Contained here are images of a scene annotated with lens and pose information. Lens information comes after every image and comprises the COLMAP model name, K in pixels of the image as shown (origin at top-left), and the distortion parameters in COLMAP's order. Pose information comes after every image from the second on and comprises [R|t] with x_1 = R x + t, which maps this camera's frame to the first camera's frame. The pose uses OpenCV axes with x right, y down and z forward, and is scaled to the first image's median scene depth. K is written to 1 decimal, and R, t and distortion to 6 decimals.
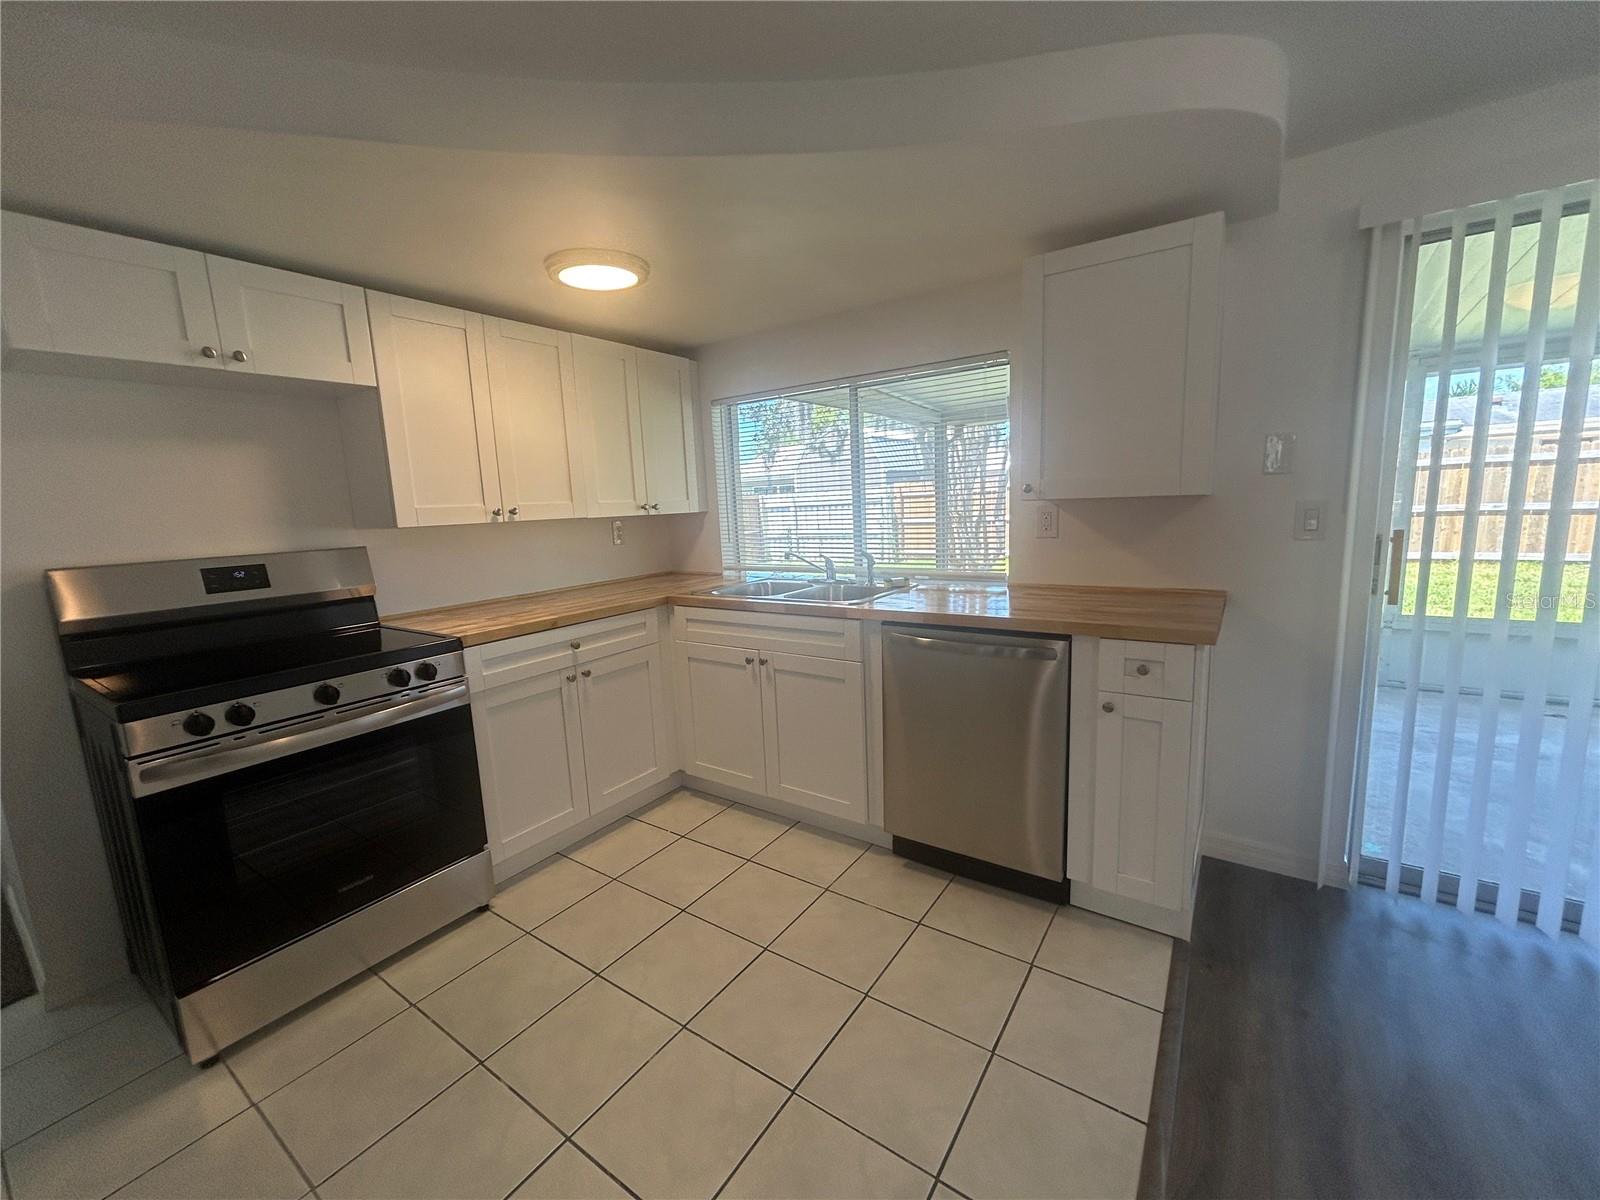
lens RADIAL K [[641.8, 0, 800.0], [0, 641.8, 600.0], [0, 0, 1]] dist [-0.003299, -0.000406]
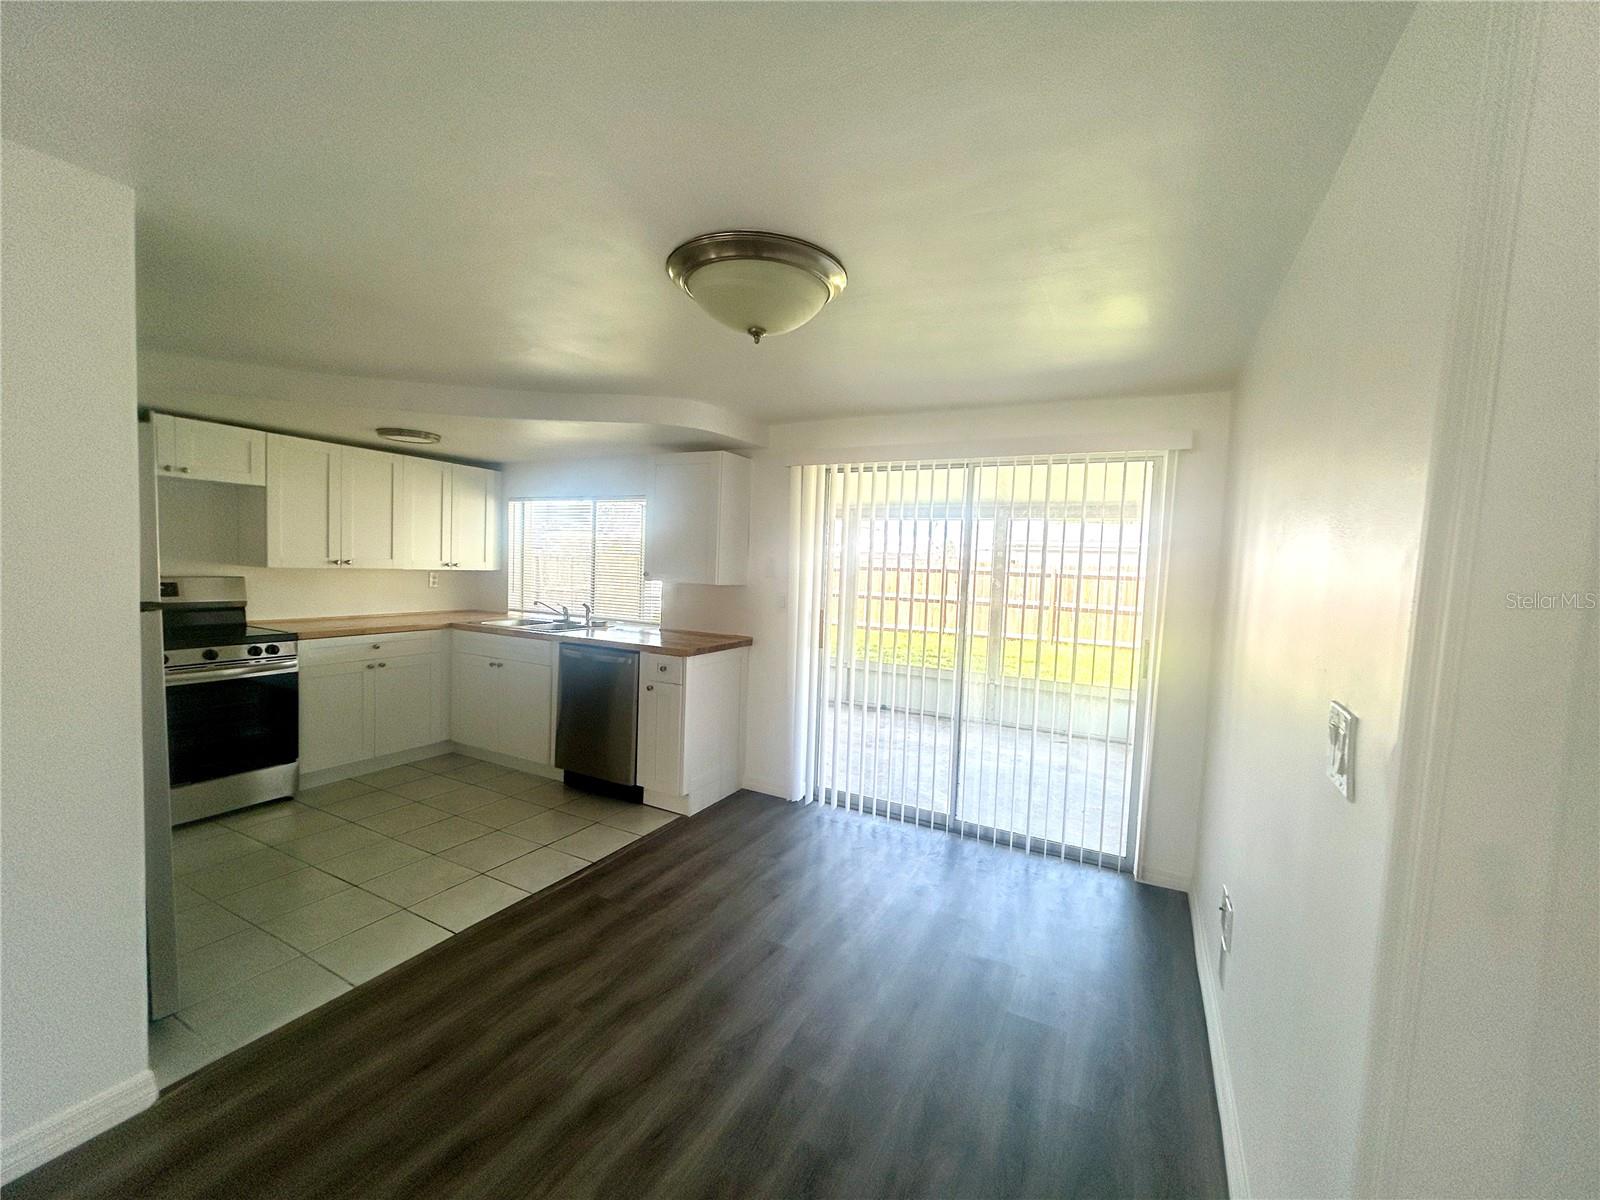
lens RADIAL K [[654.0, 0, 800.0], [0, 654.0, 600.0], [0, 0, 1]] dist [-0.000180, -0.000013]
pose [[0.990043, 0.072935, 0.120396, 0.562739], [-0.060674, 0.992876, -0.102547, 0.064291], [-0.127017, 0.094221, 0.987415, -0.873961]]
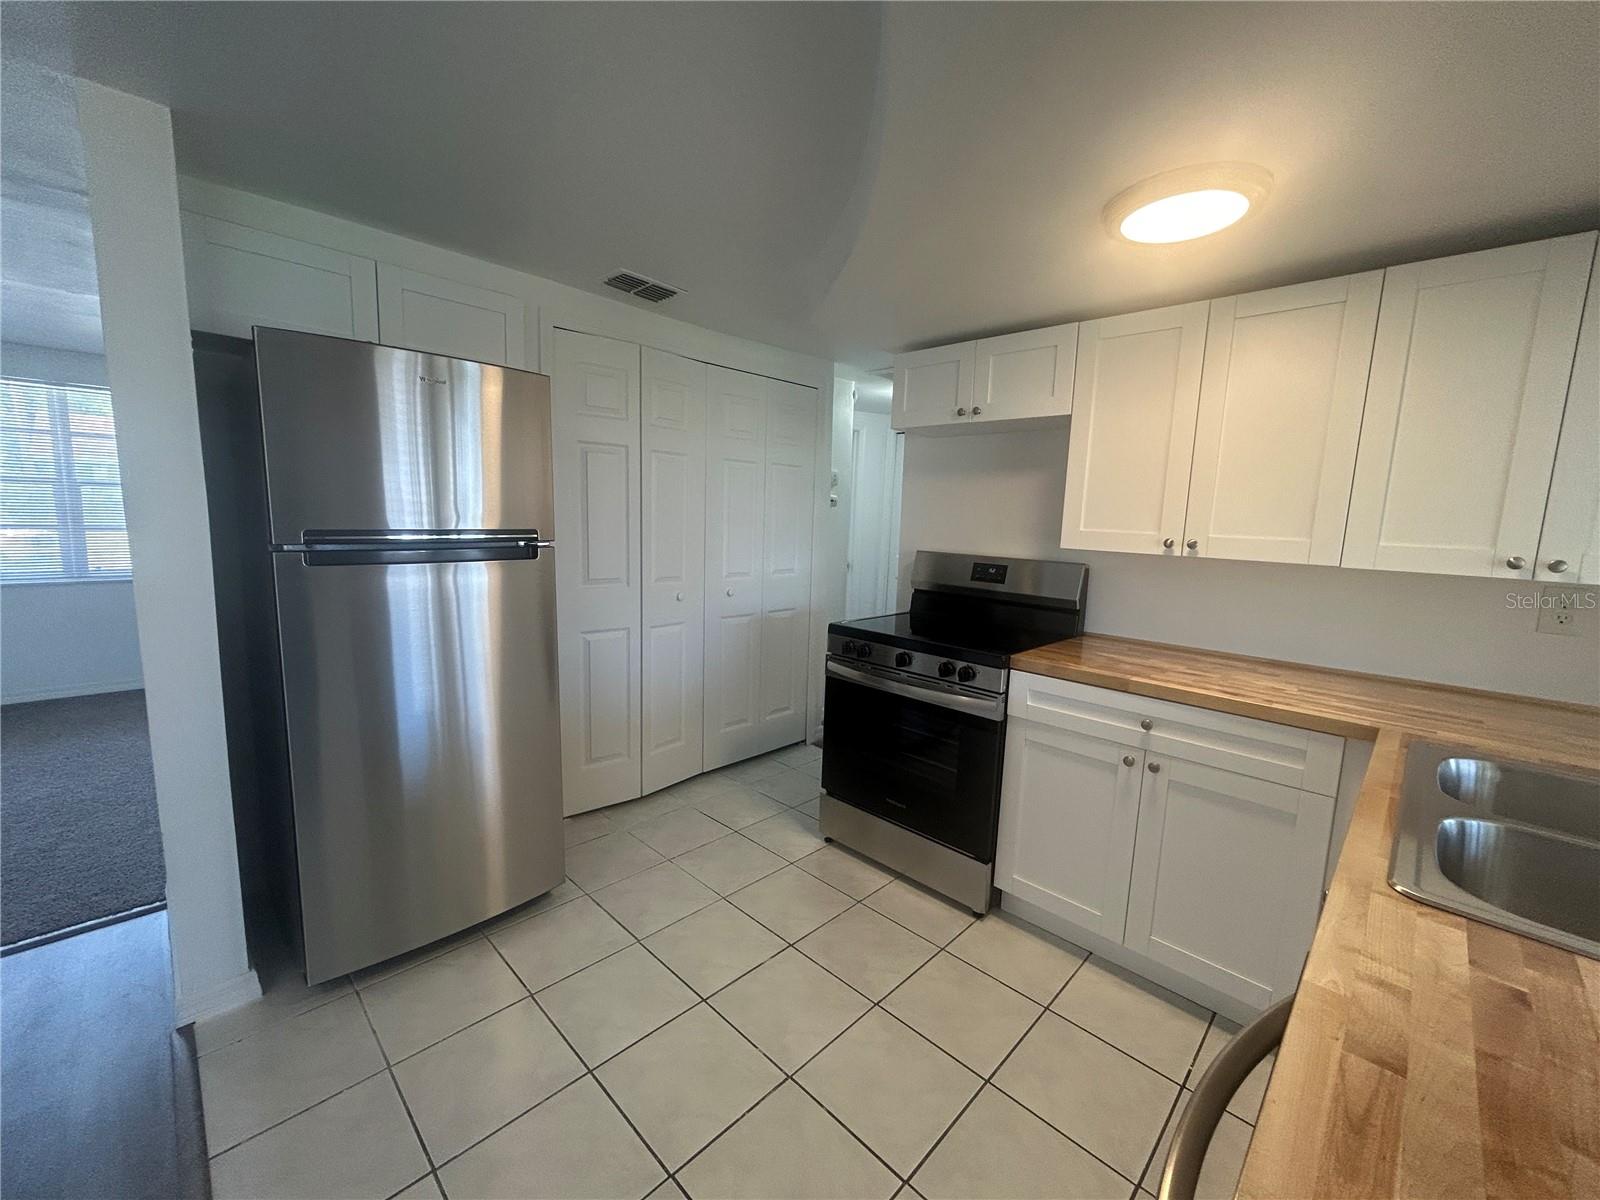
lens RADIAL K [[641.8, 0, 800.0], [0, 641.8, 600.0], [0, 0, 1]] dist [-0.003299, -0.000406]
pose [[-0.177015, 0.168594, -0.969661, 0.476071], [-0.177775, 0.963537, 0.199982, -0.165506], [0.968019, 0.207781, -0.140589, 0.753846]]
